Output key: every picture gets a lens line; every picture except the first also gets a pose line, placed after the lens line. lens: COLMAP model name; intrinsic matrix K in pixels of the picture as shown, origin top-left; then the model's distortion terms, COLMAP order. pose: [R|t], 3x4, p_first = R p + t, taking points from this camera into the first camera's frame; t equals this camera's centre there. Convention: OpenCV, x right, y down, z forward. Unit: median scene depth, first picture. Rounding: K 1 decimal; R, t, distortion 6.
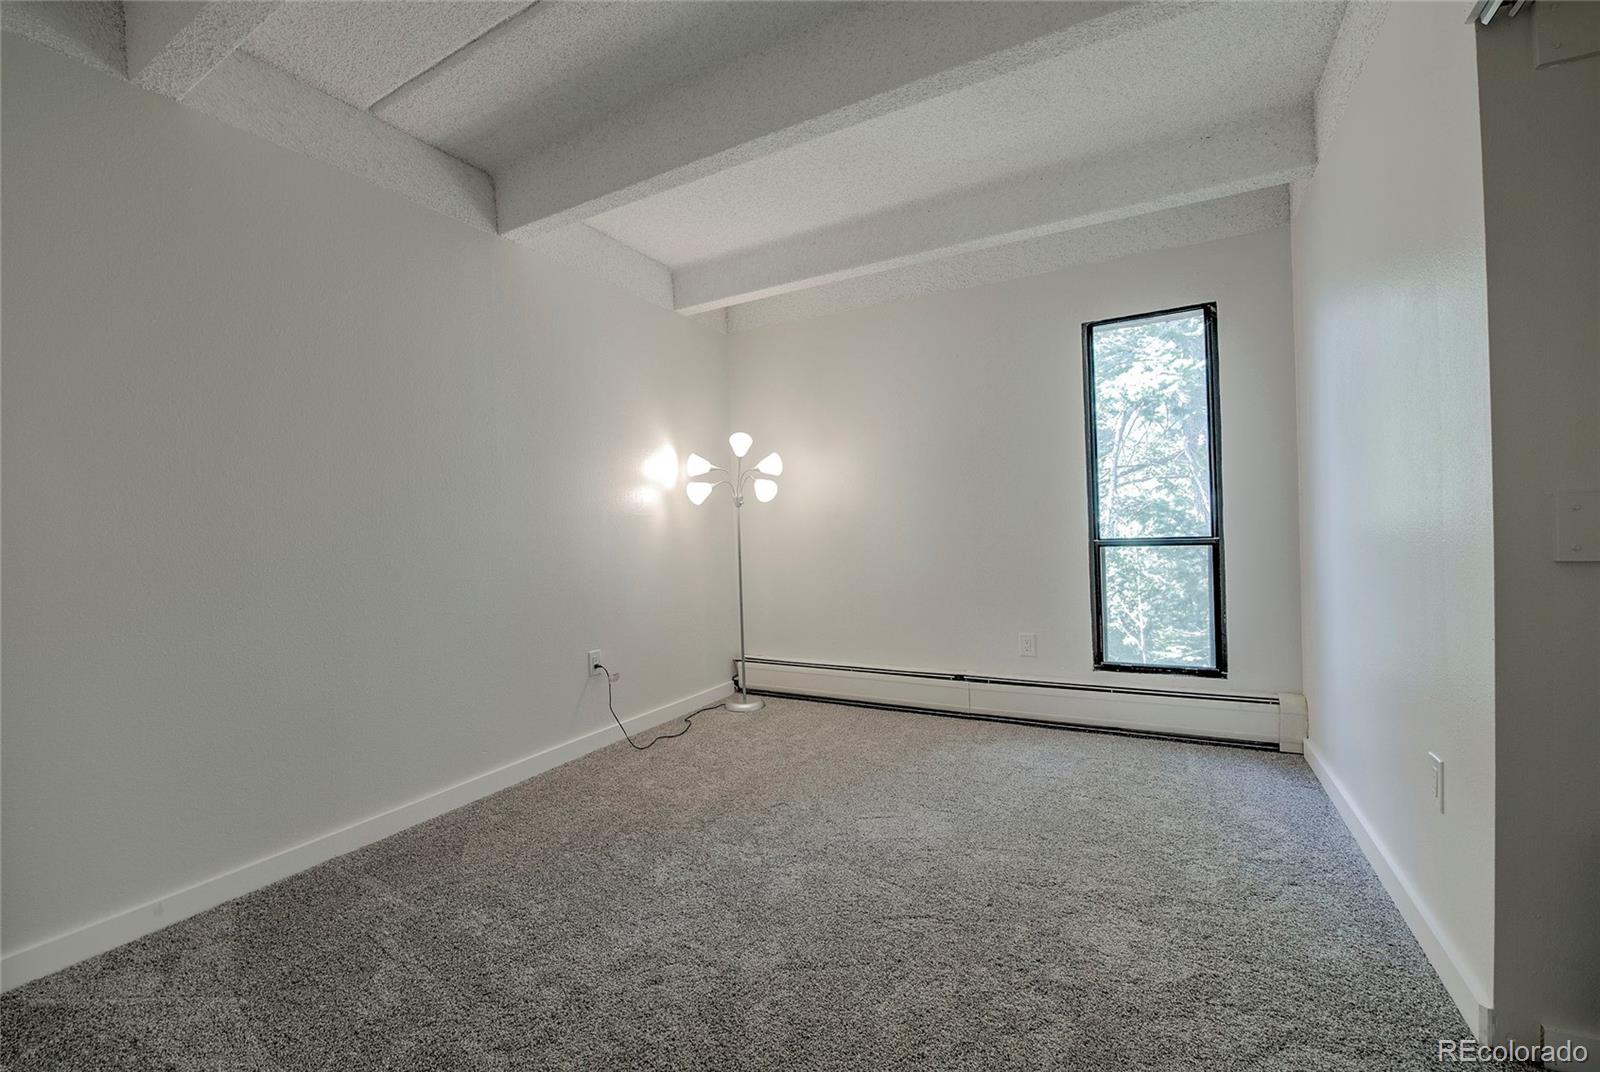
lens RADIAL K [[644.6, 0, 802.1], [0, 644.6, 537.3], [0, 0, 1]] dist [-0.021911, -0.000380]
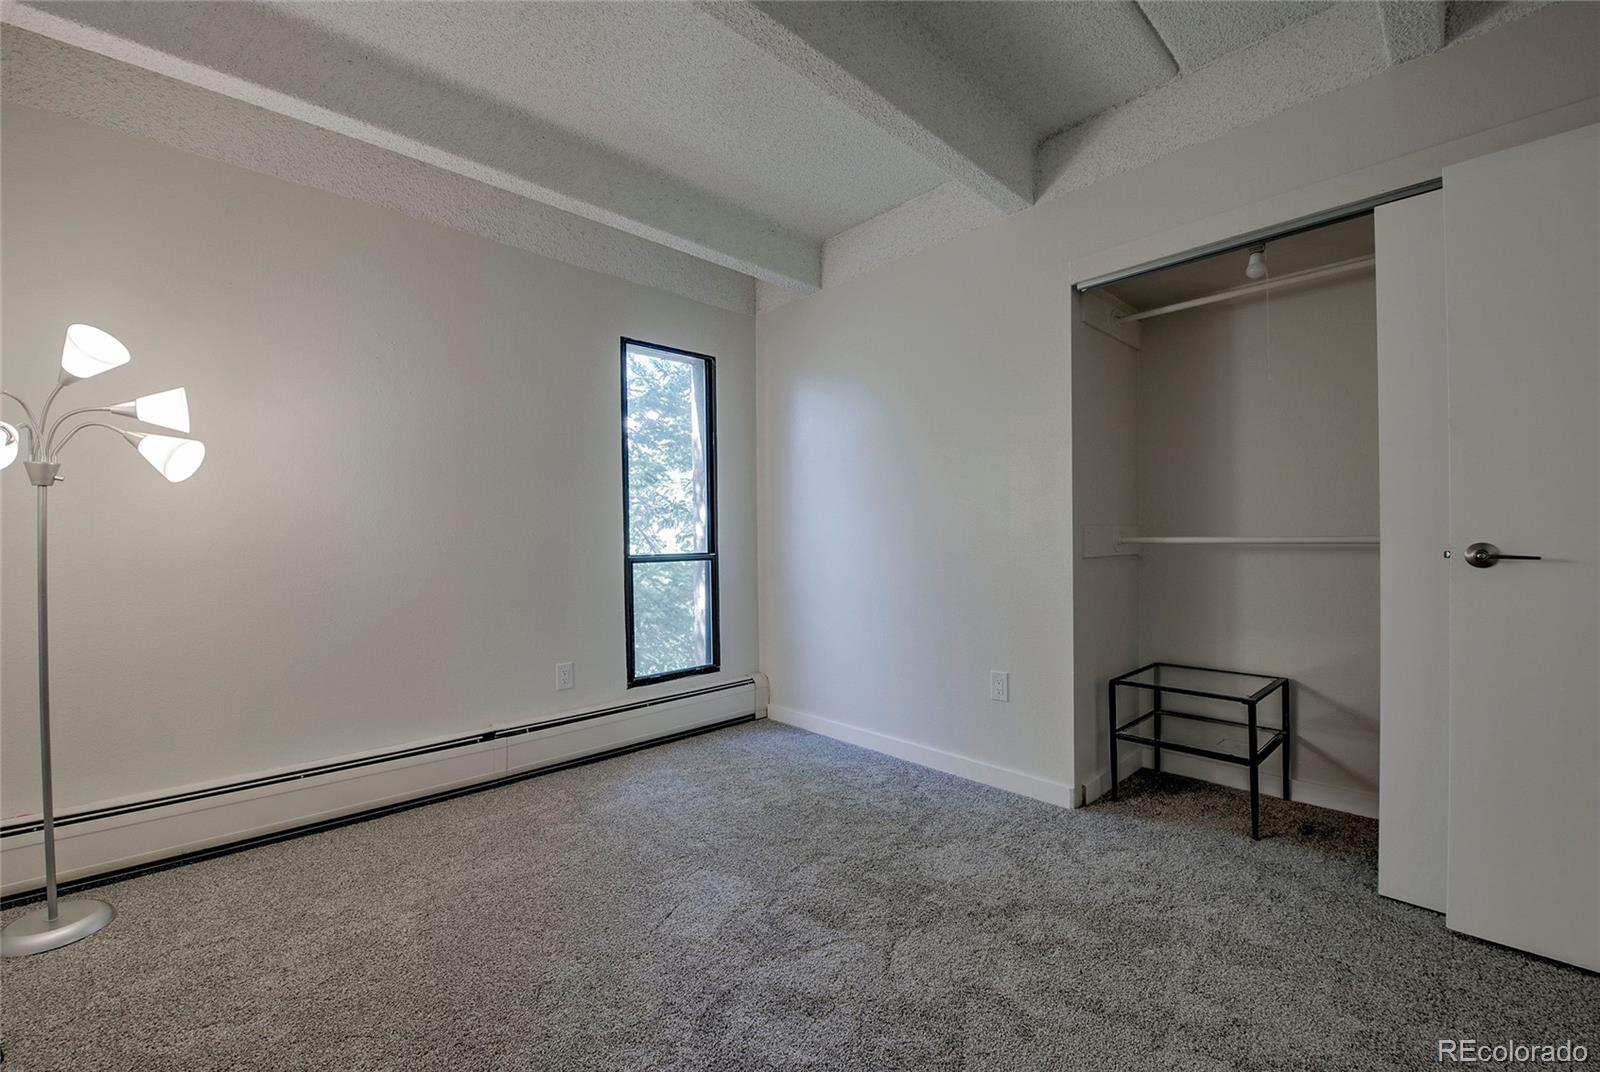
lens RADIAL K [[644.6, 0, 802.1], [0, 644.6, 537.3], [0, 0, 1]] dist [-0.021911, -0.000380]
pose [[0.310831, 0.027408, 0.950070, -0.424639], [0.013813, 0.999348, -0.033349, 0.012391], [-0.950365, 0.023489, 0.310250, 0.455017]]
